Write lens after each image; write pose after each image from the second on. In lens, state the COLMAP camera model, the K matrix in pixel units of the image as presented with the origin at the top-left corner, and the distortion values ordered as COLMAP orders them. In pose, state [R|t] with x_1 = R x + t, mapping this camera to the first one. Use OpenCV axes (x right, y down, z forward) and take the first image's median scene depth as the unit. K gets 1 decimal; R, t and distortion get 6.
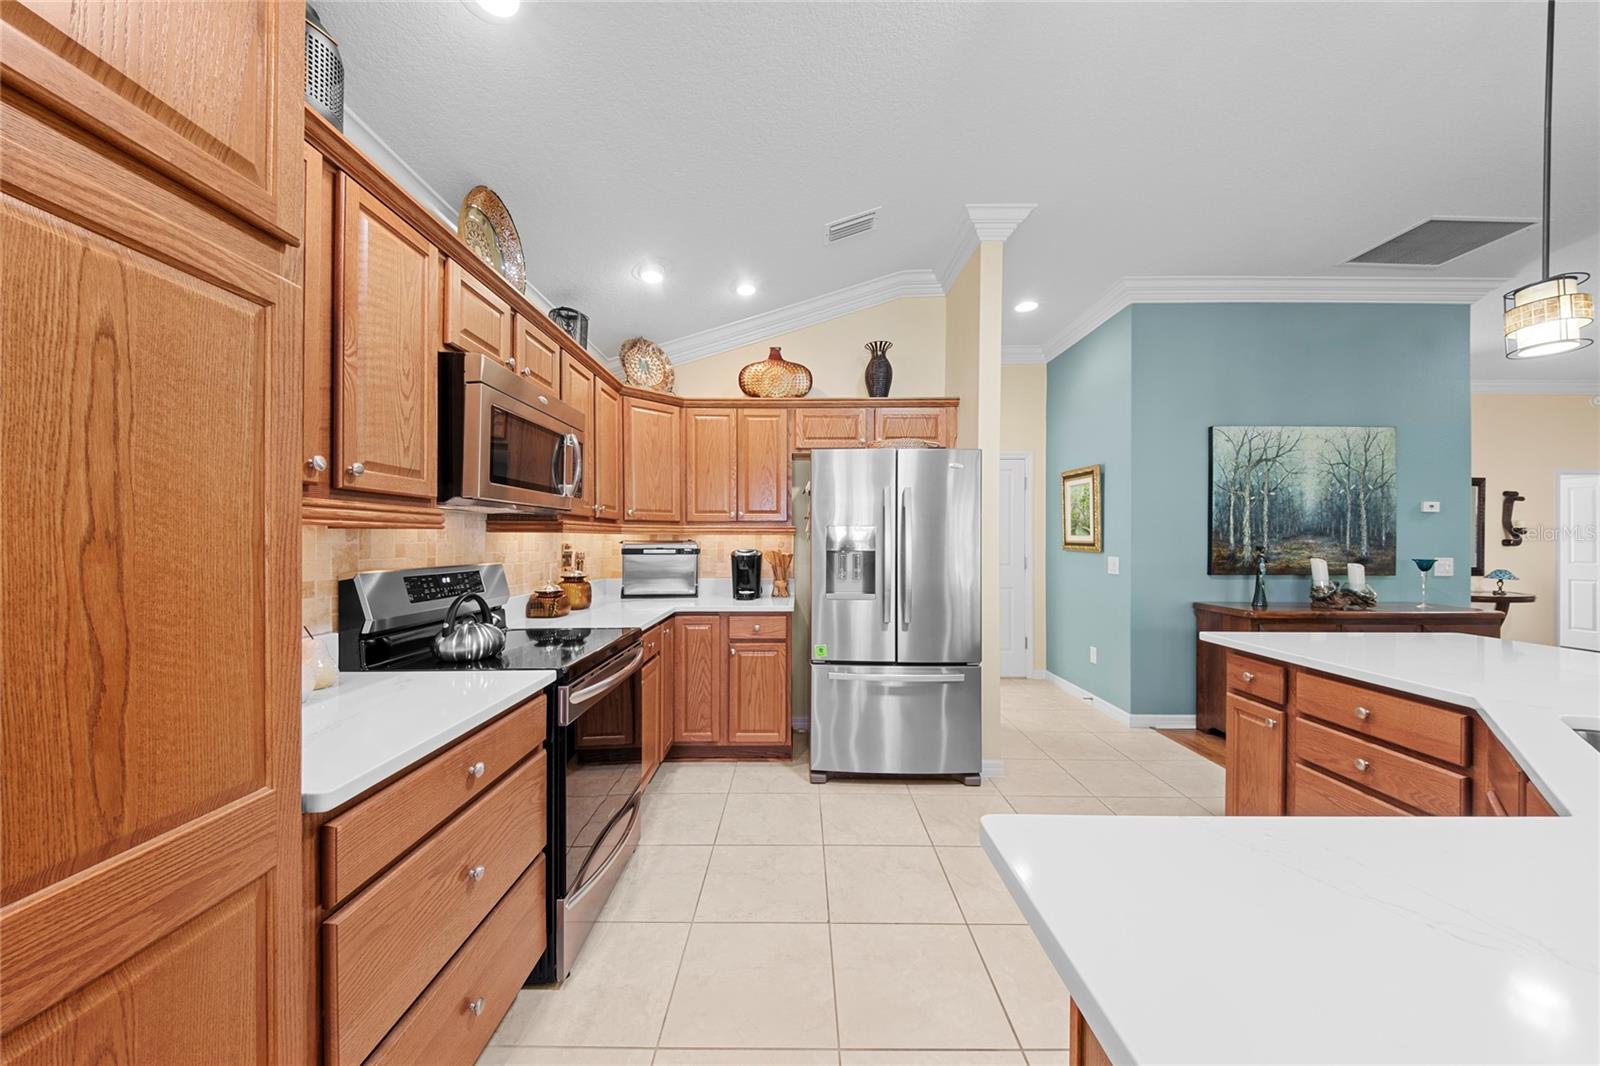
lens RADIAL K [[536.6, 0, 792.4], [0, 536.6, 540.1], [0, 0, 1]] dist [0.027646, -0.011095]
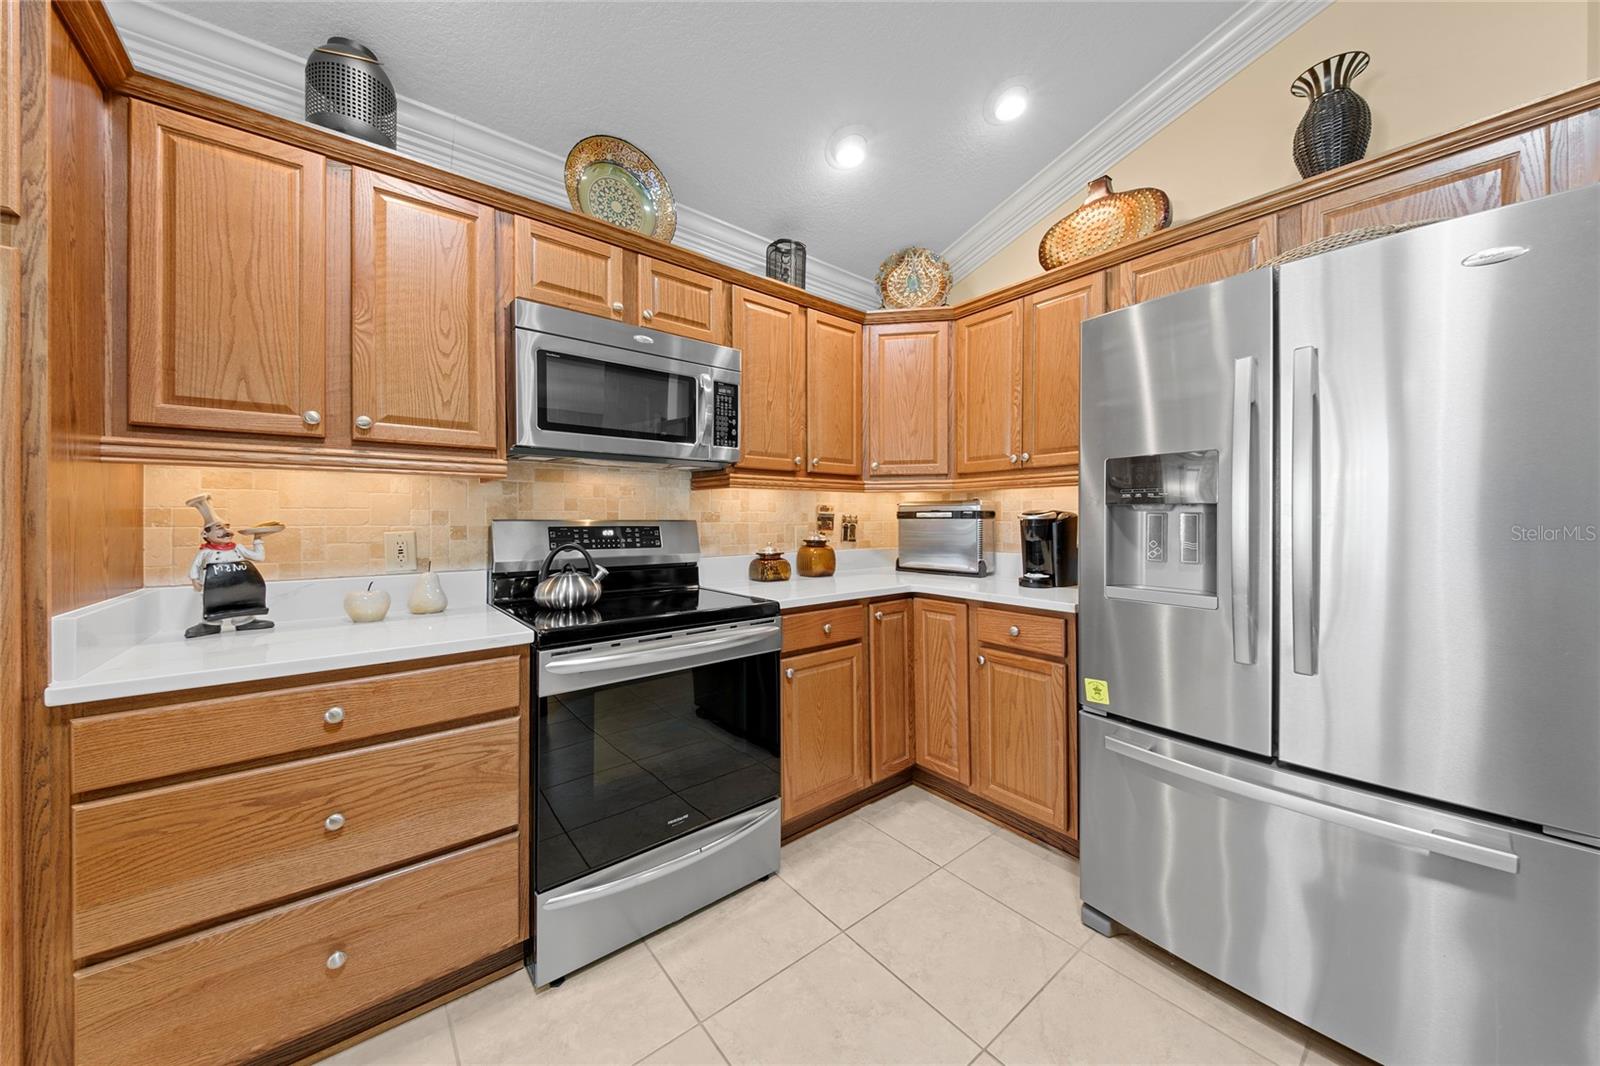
lens RADIAL K [[544.0, 0, 800.0], [0, 544.0, 521.5], [0, 0, 1]] dist [0.040553, -0.019091]
pose [[0.638481, 0.004599, -0.769624, 0.246474], [0.001366, 0.999974, 0.007109, 0.025817], [0.769636, -0.005591, 0.638458, 0.352735]]
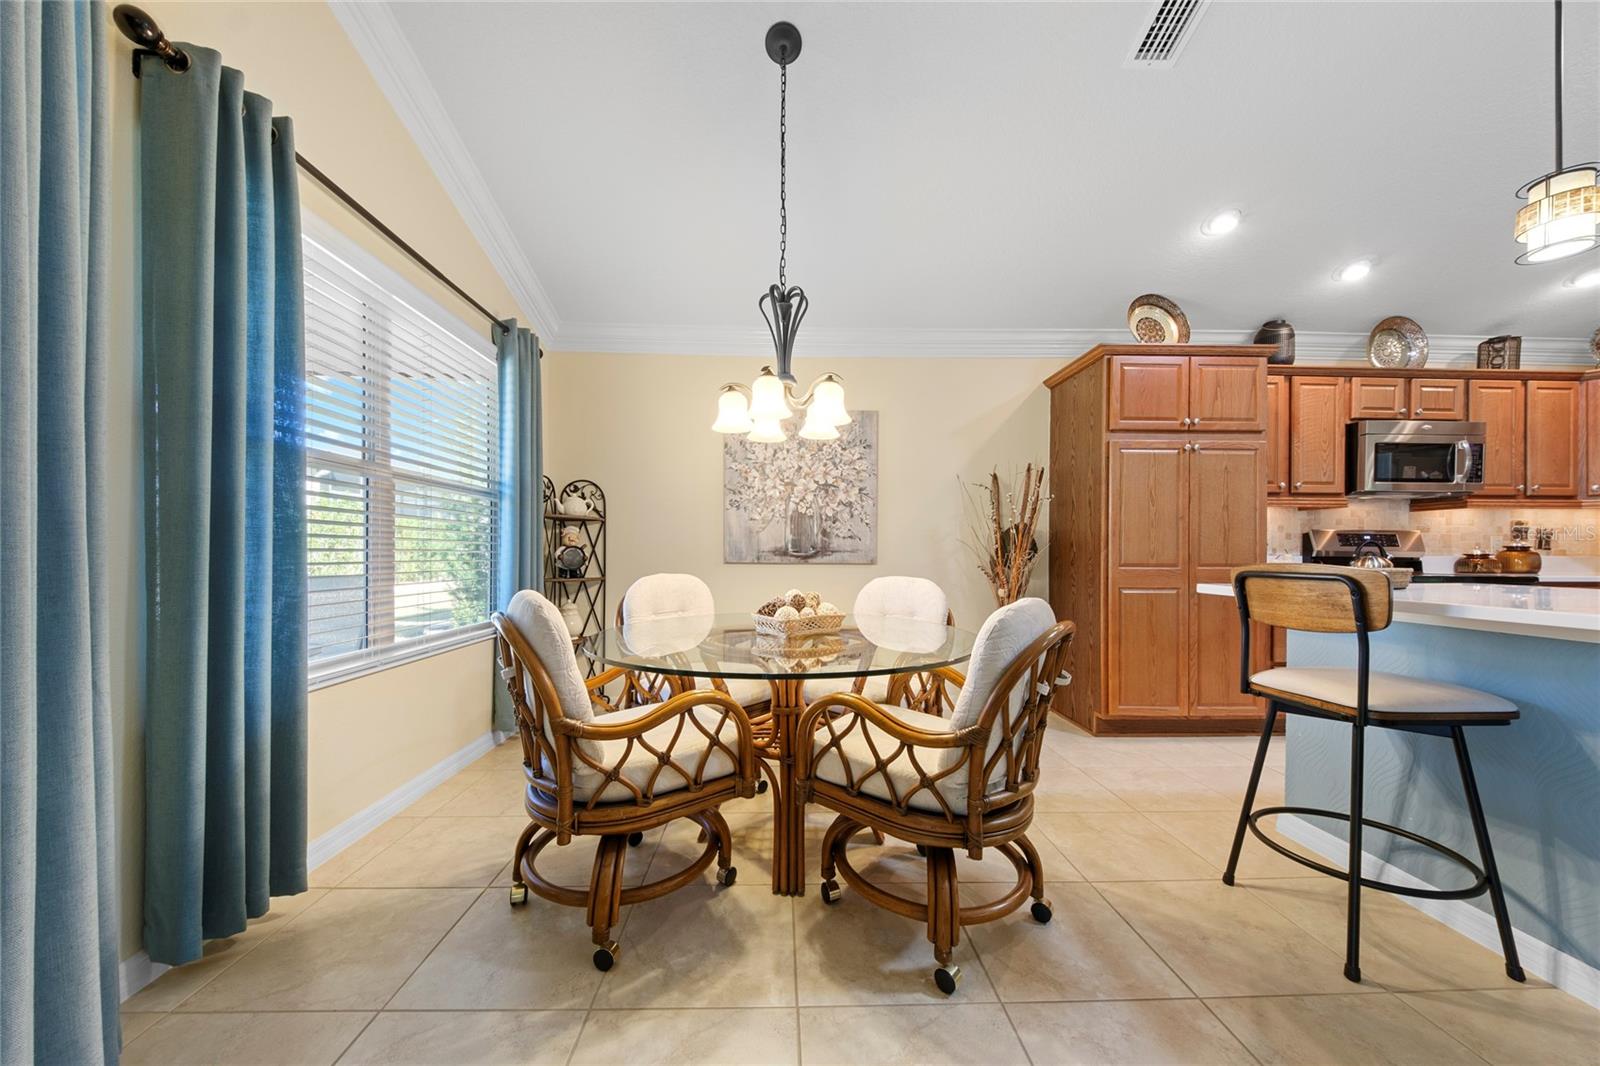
lens RADIAL K [[525.9, 0, 802.0], [0, 525.9, 555.7], [0, 0, 1]] dist [0.012167, -0.006667]
pose [[0.032921, -0.000153, -0.999458, 0.631852], [-0.003153, 0.999995, -0.000257, 0.082493], [0.999453, 0.003160, 0.032921, -0.562243]]
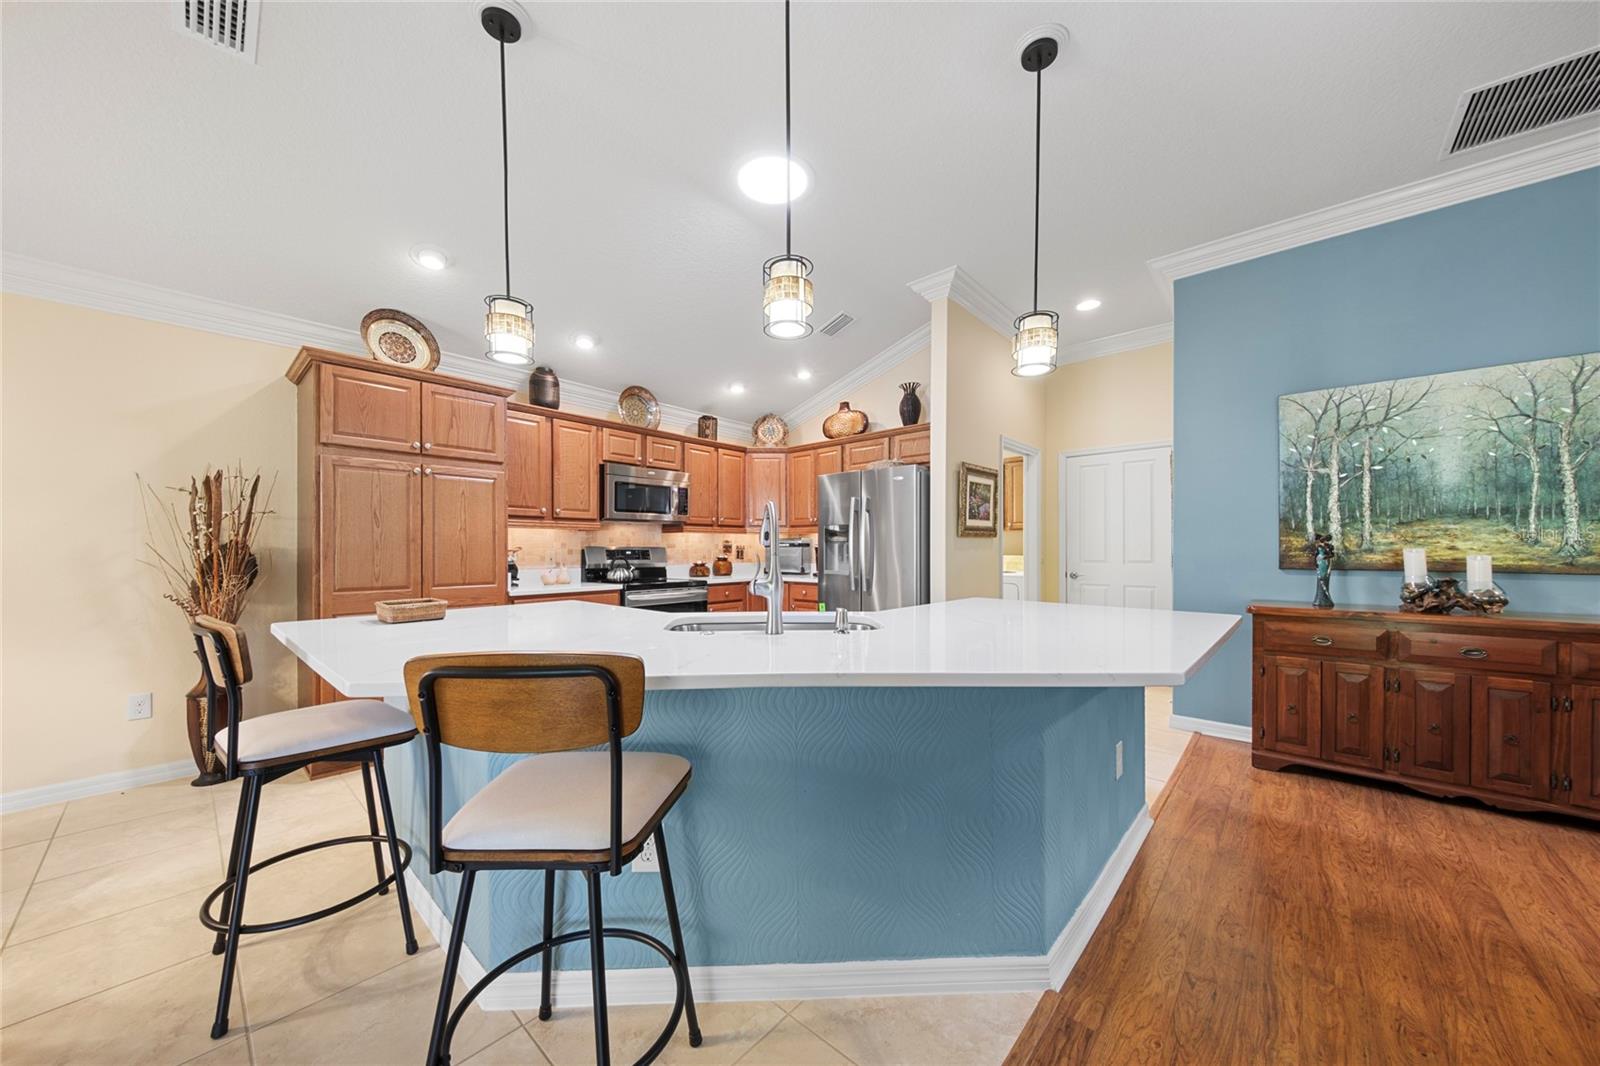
lens RADIAL K [[536.6, 0, 792.4], [0, 536.6, 540.1], [0, 0, 1]] dist [0.027646, -0.011095]
pose [[0.750486, -0.012906, -0.660760, 0.845810], [0.001955, 0.999848, -0.017308, 0.035264], [0.660883, 0.011698, 0.750398, -0.169093]]
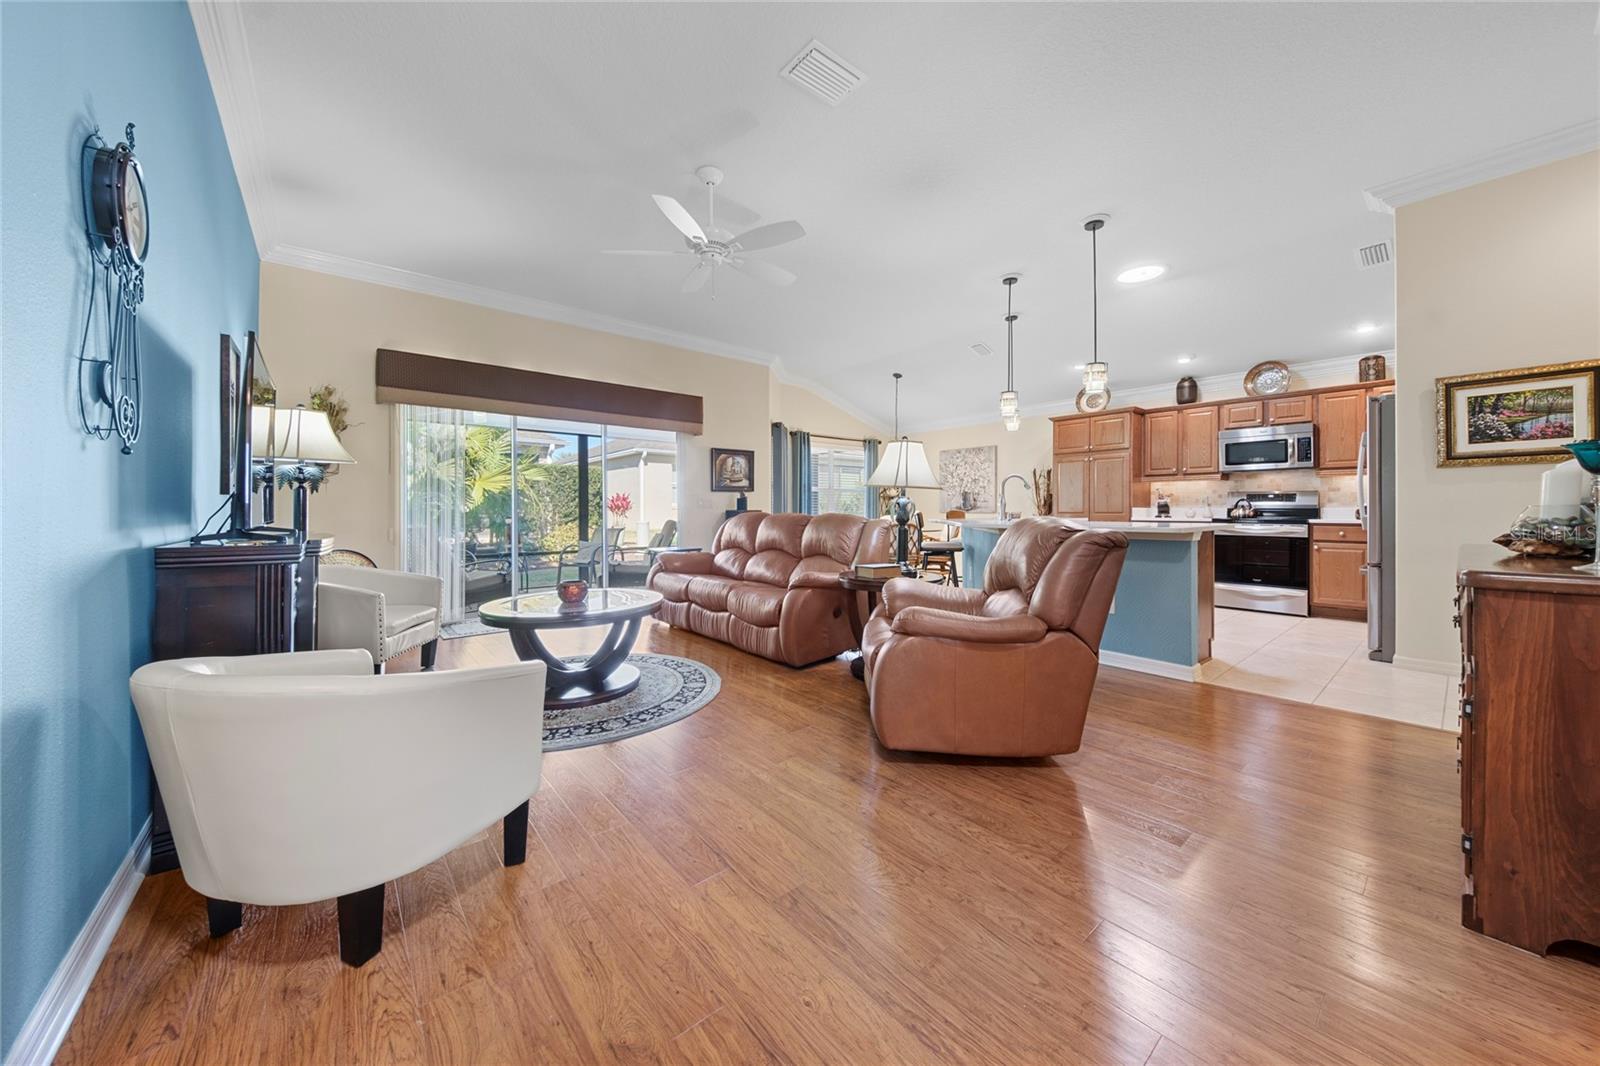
lens RADIAL K [[571.1, 0, 789.2], [0, 571.1, 510.4], [0, 0, 1]] dist [-0.009837, -0.000160]
pose [[-0.768475, 0.000724, -0.639879, 1.931487], [0.002232, 0.999996, -0.001549, 0.087512], [0.639876, -0.002619, -0.768474, 0.981755]]
